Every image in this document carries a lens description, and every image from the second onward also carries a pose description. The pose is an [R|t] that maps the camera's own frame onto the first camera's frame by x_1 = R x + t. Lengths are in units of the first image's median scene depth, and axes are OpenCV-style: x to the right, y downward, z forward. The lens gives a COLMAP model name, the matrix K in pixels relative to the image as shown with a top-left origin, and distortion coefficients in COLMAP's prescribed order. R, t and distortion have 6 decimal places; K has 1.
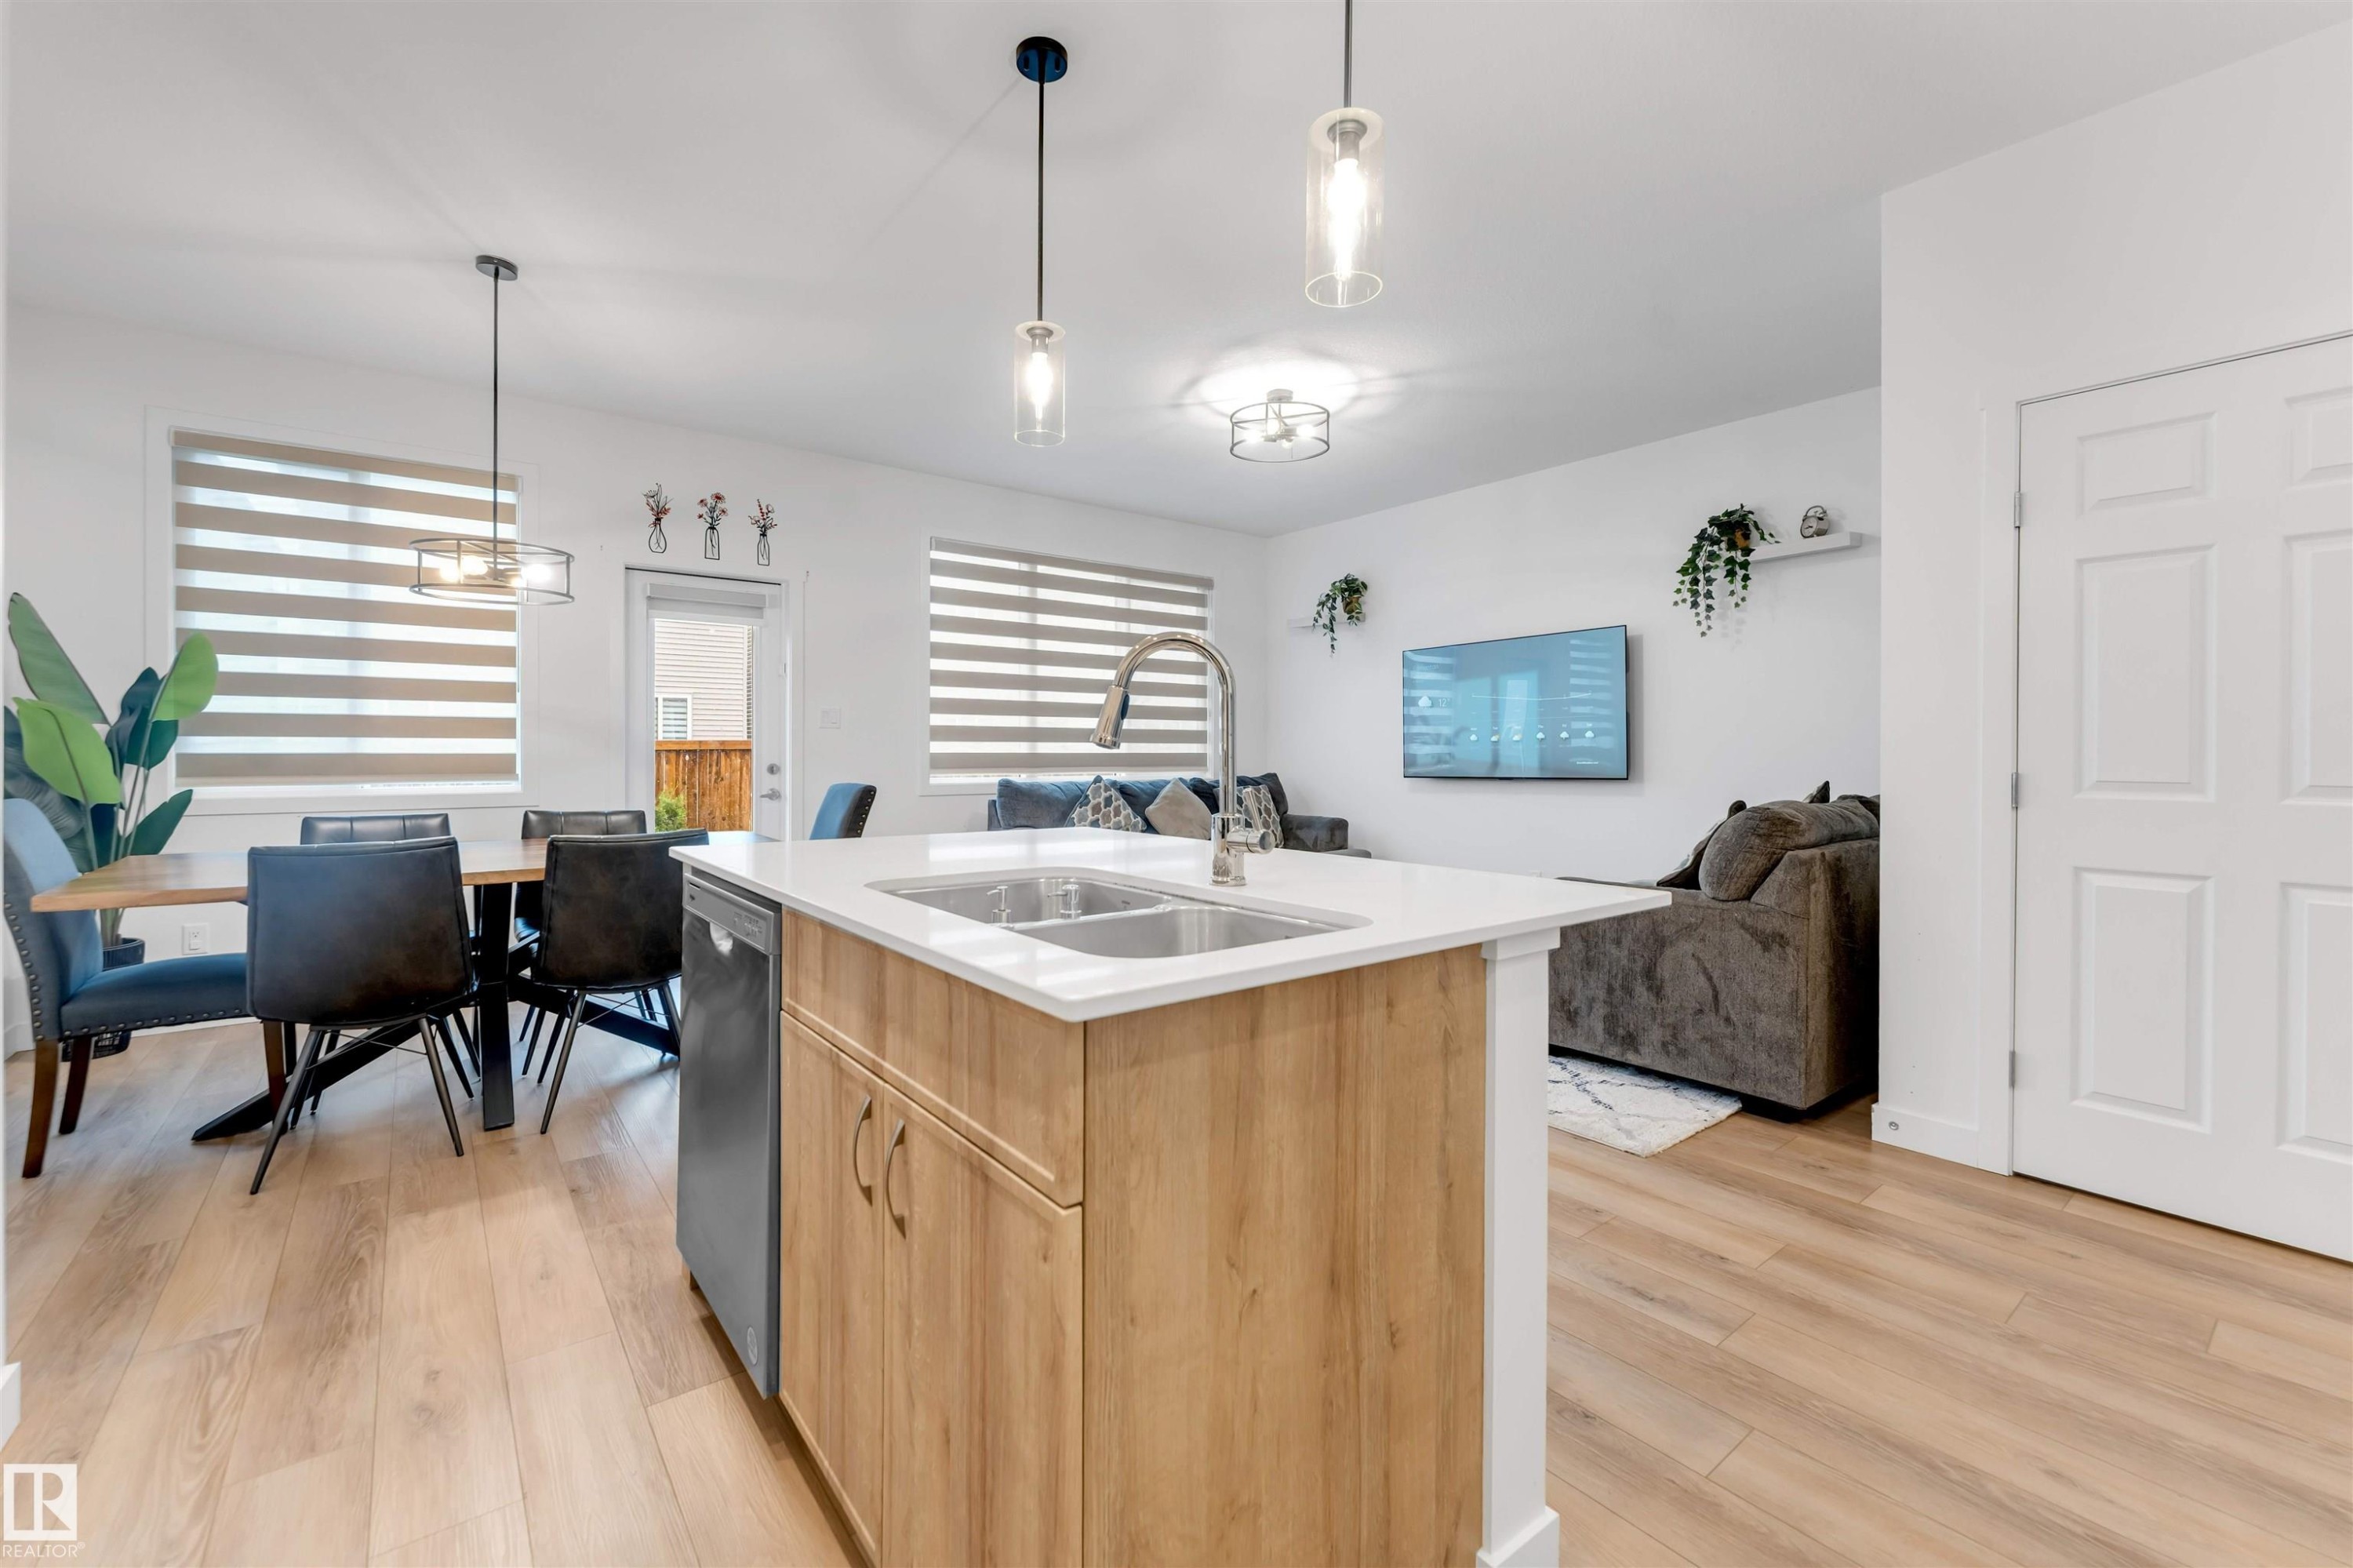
lens RADIAL K [[960.2, 0, 1156.5], [0, 960.2, 761.6], [0, 0, 1]] dist [0.001768, -0.002444]
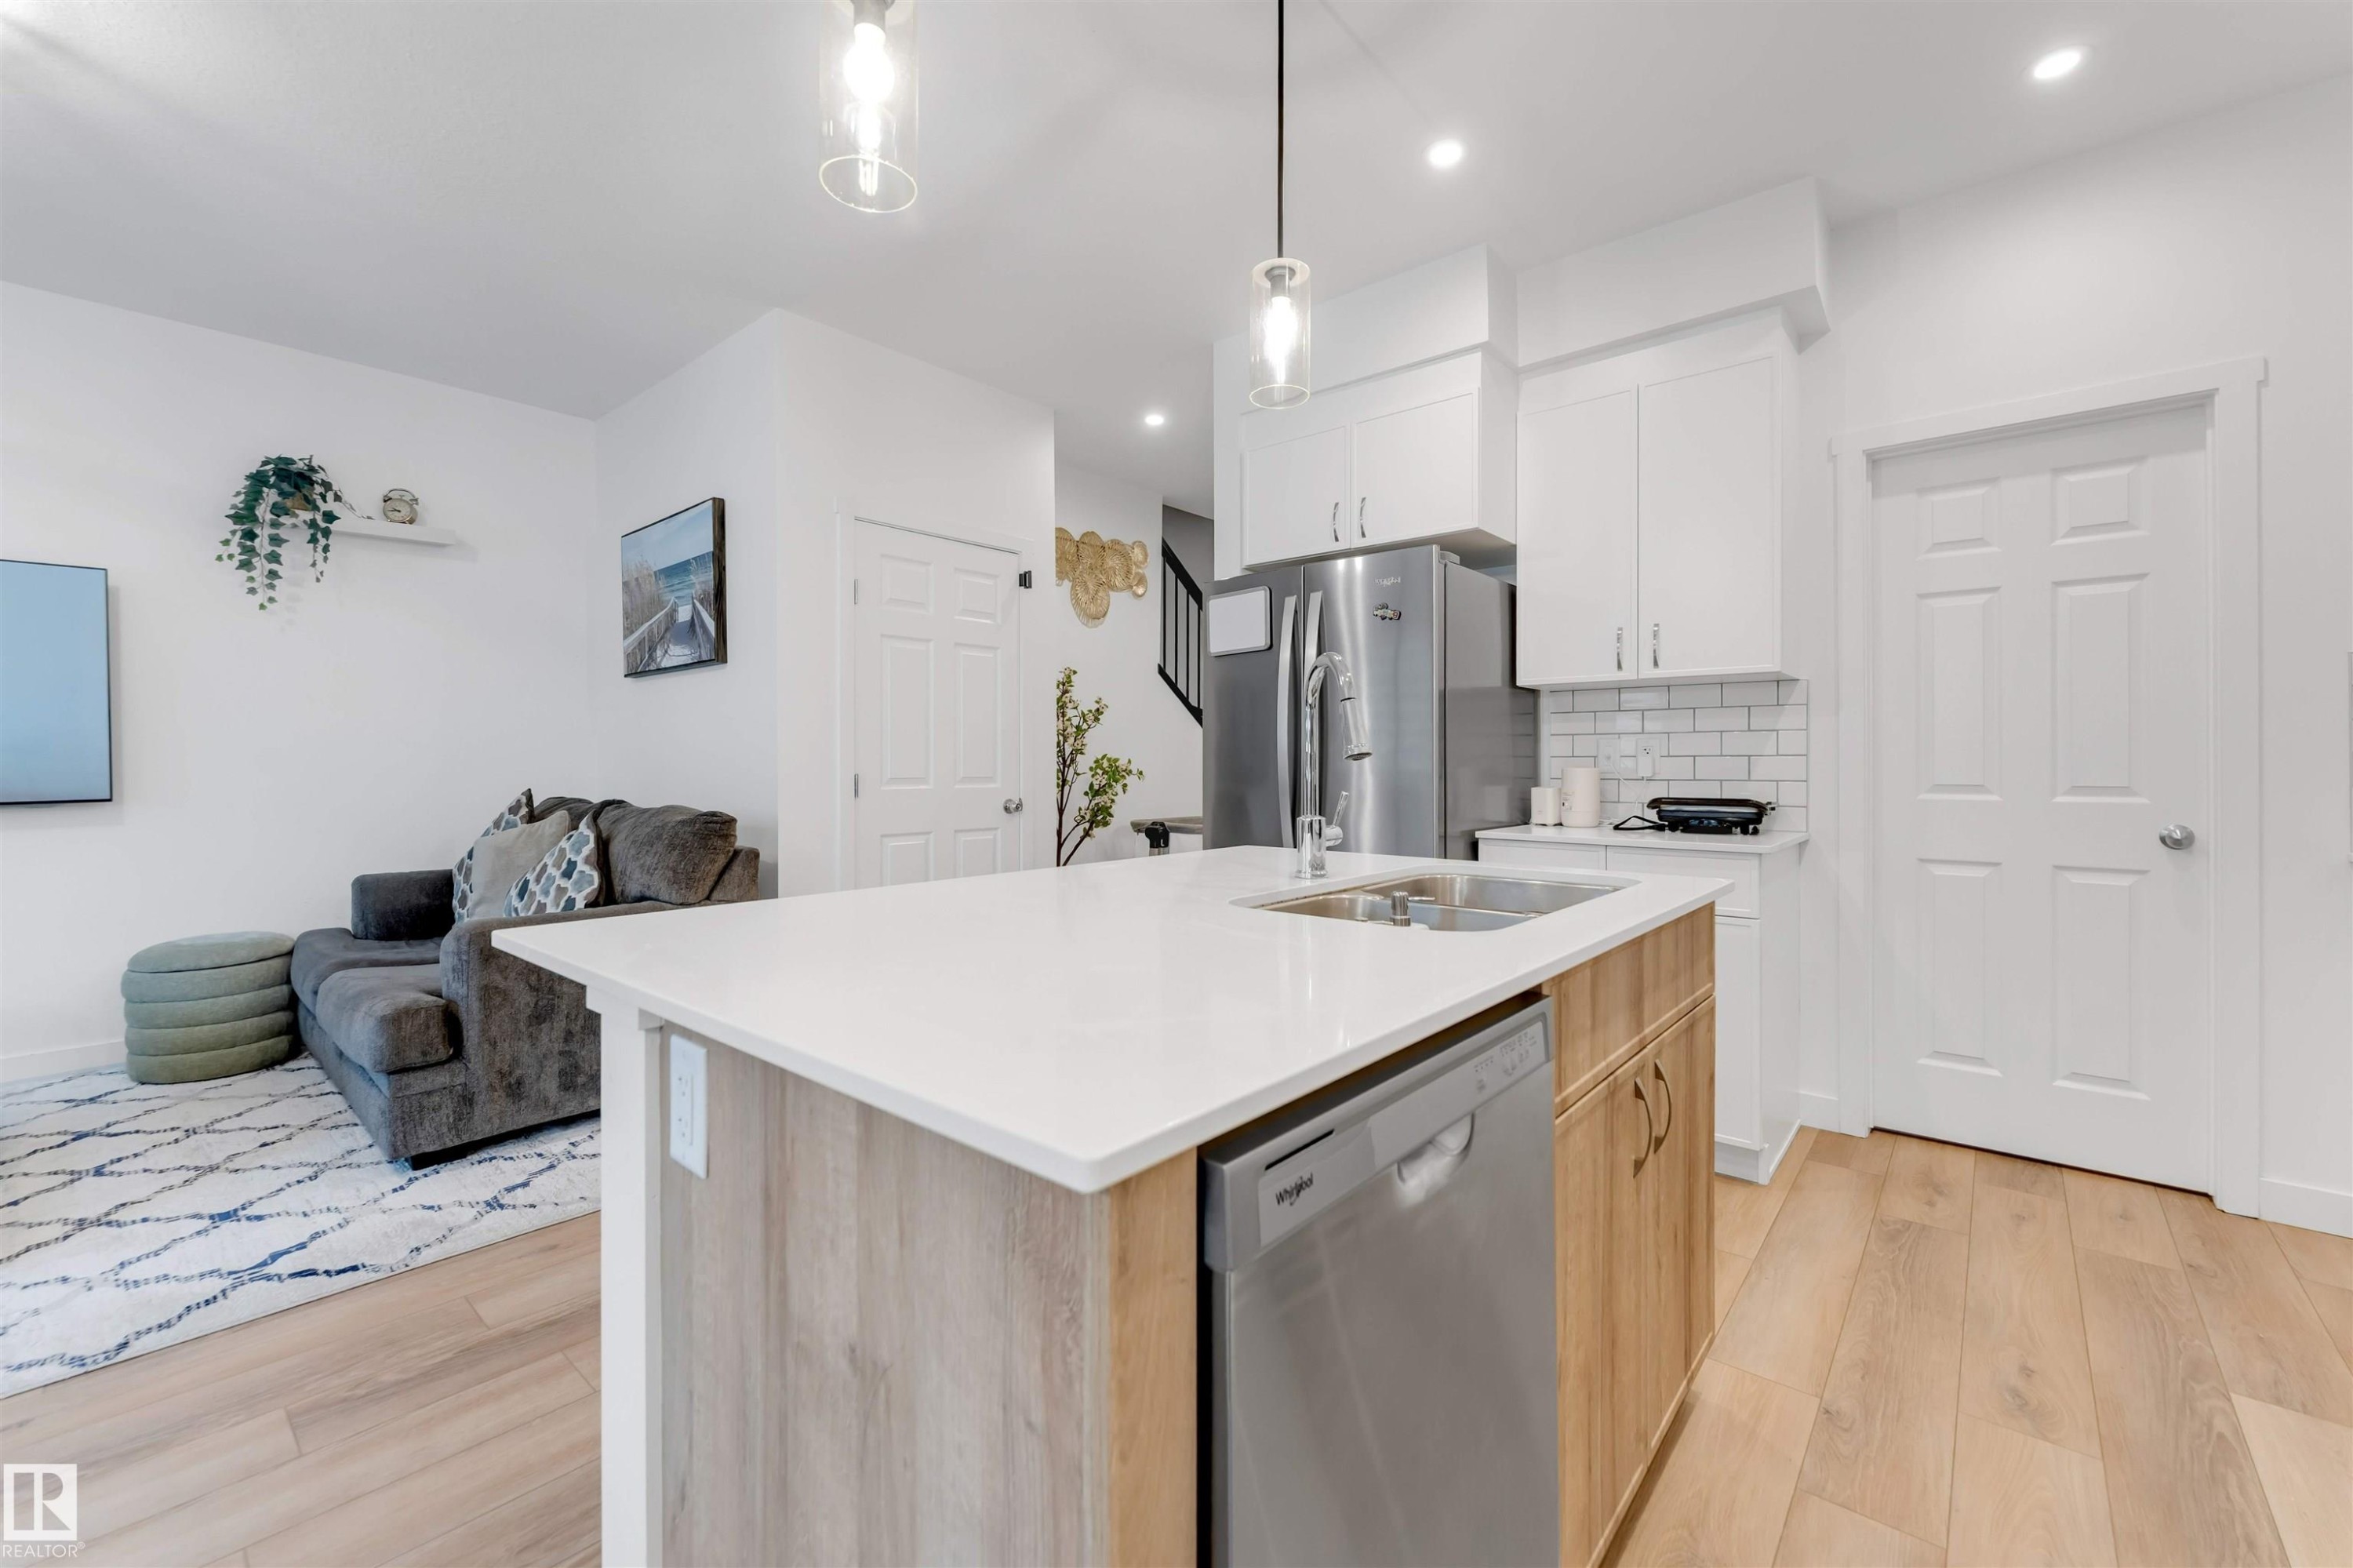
lens RADIAL K [[960.2, 0, 1156.5], [0, 960.2, 761.6], [0, 0, 1]] dist [0.001768, -0.002444]
pose [[-0.197696, -0.004063, 0.980255, -0.328316], [0.009076, 0.999941, 0.005974, -0.006461], [-0.980221, 0.010077, -0.197647, 0.450774]]
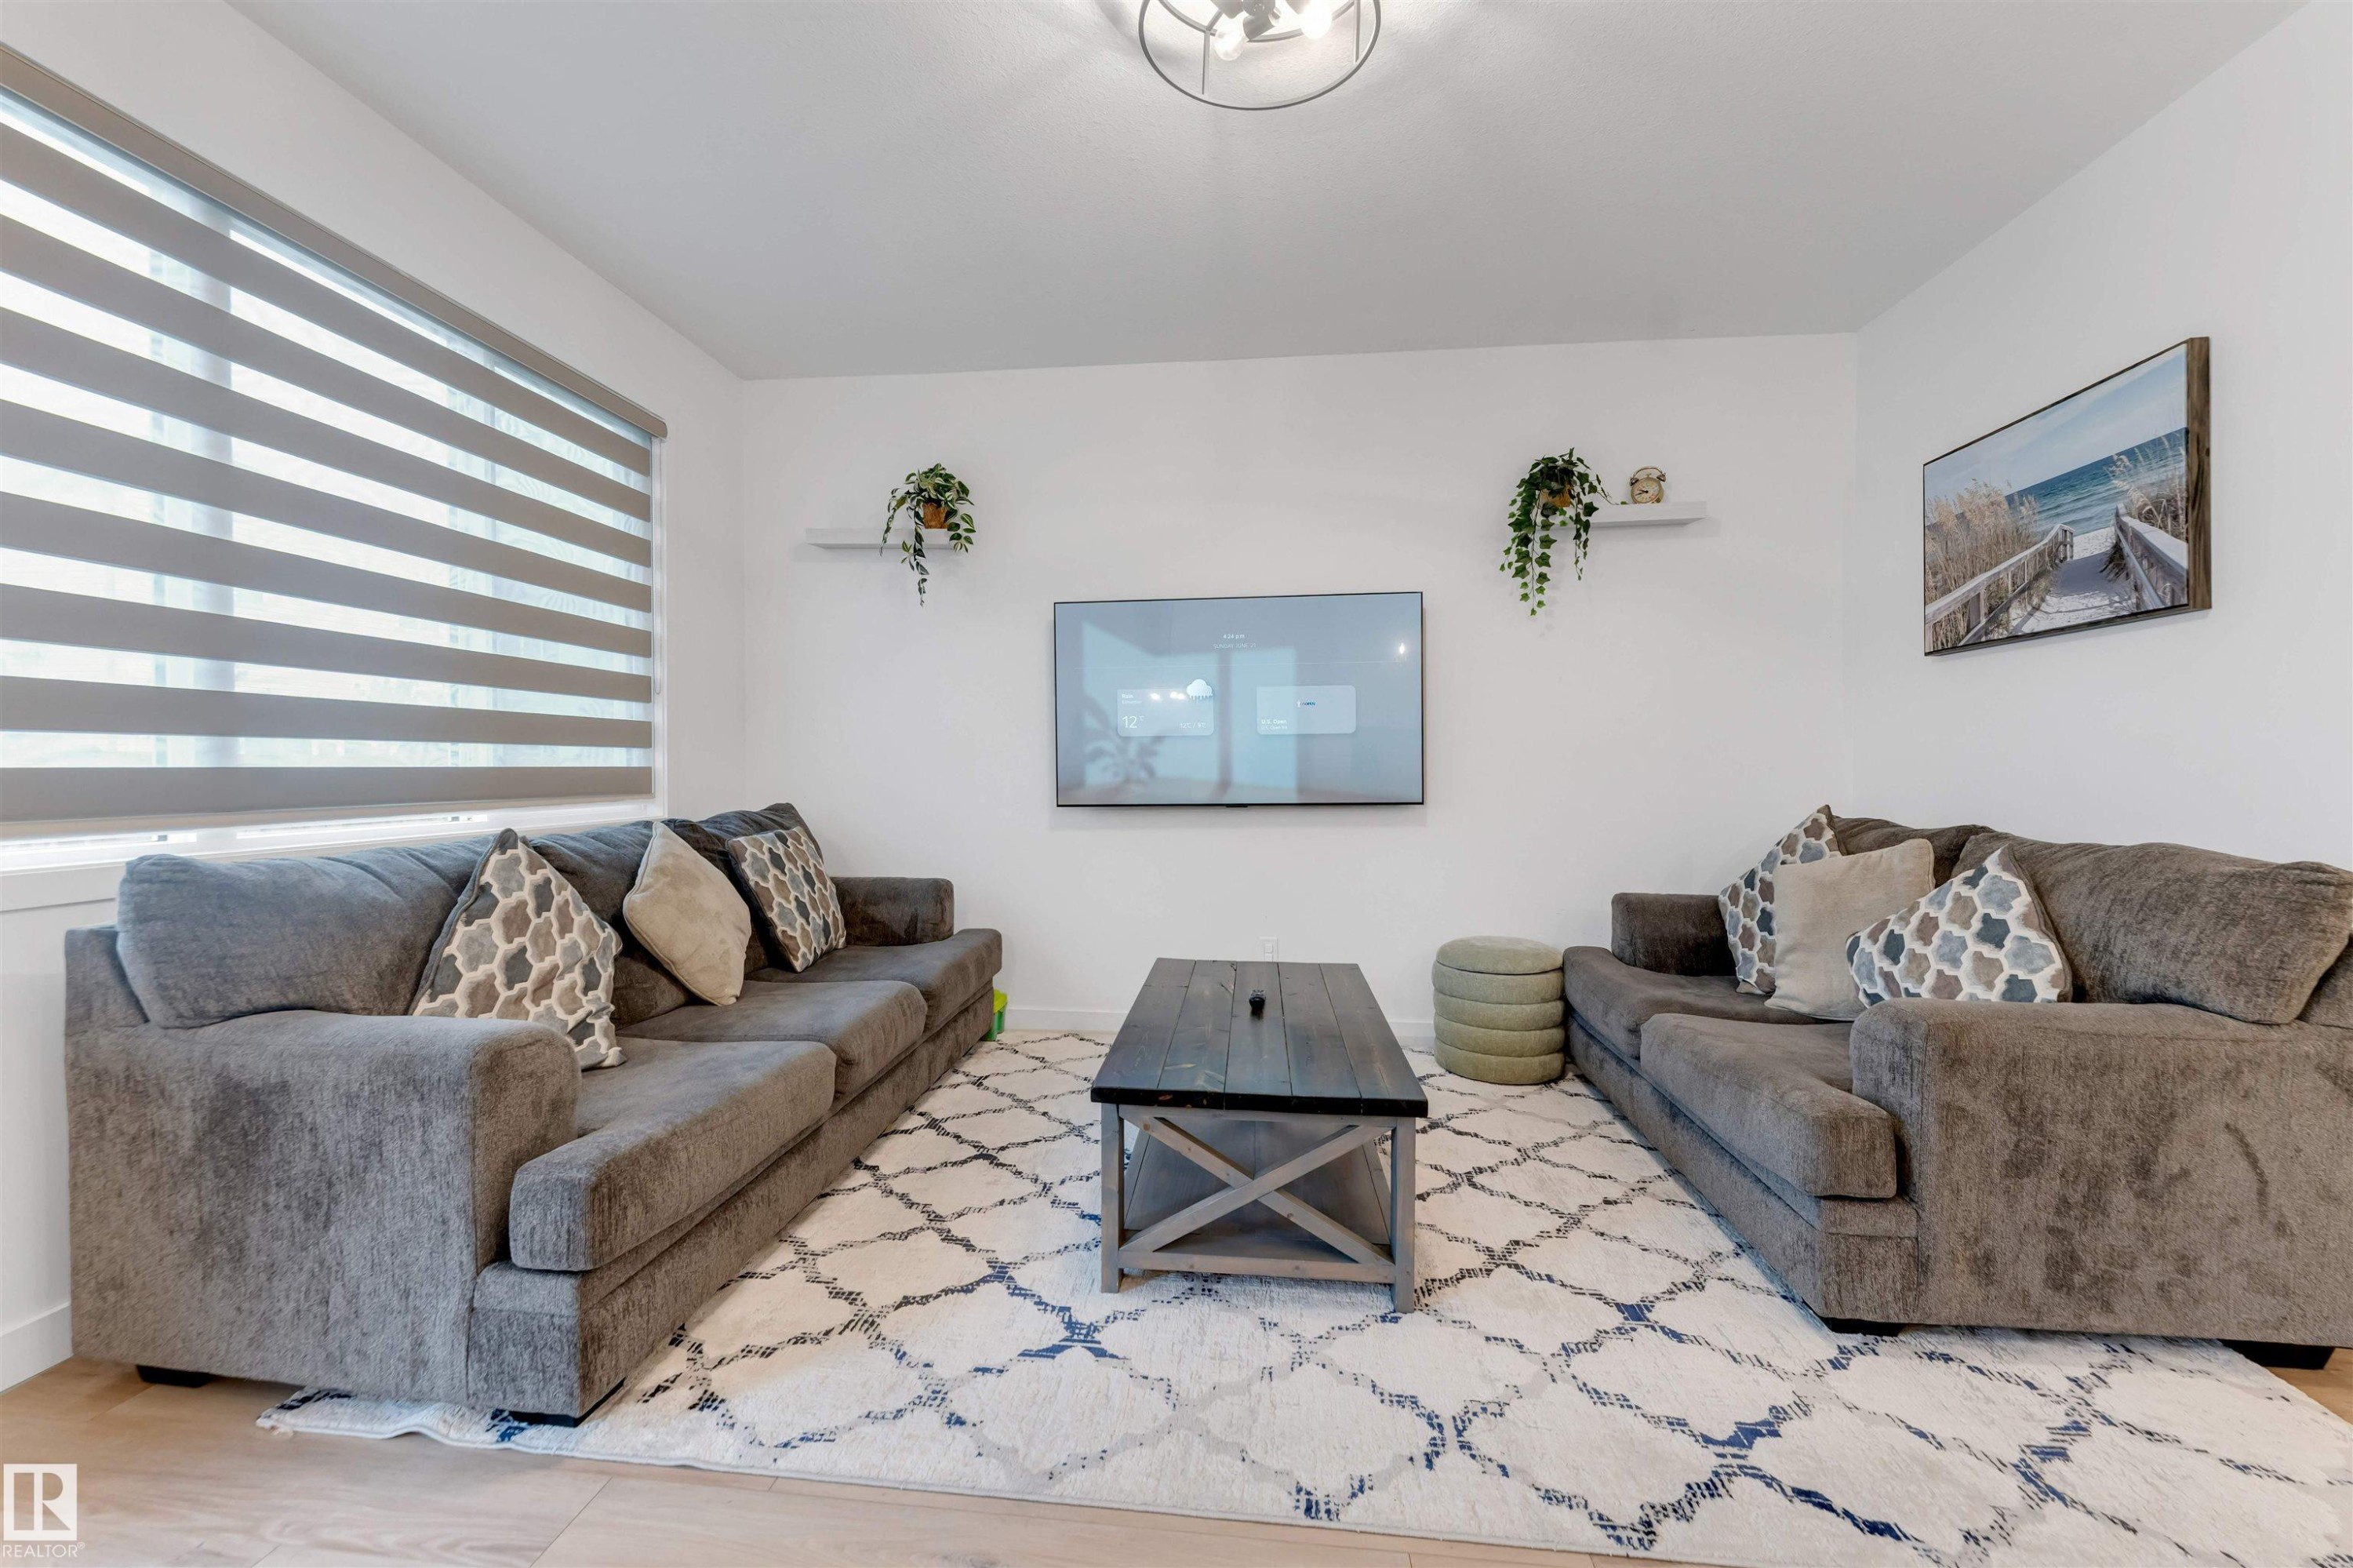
lens RADIAL K [[962.5, 0, 1157.5], [0, 962.5, 774.0], [0, 0, 1]] dist [0.000743, -0.002530]
pose [[0.692531, -0.006070, 0.721363, -0.188922], [0.004865, 0.999981, 0.003744, -0.008313], [-0.721372, 0.000916, 0.692547, 0.687466]]
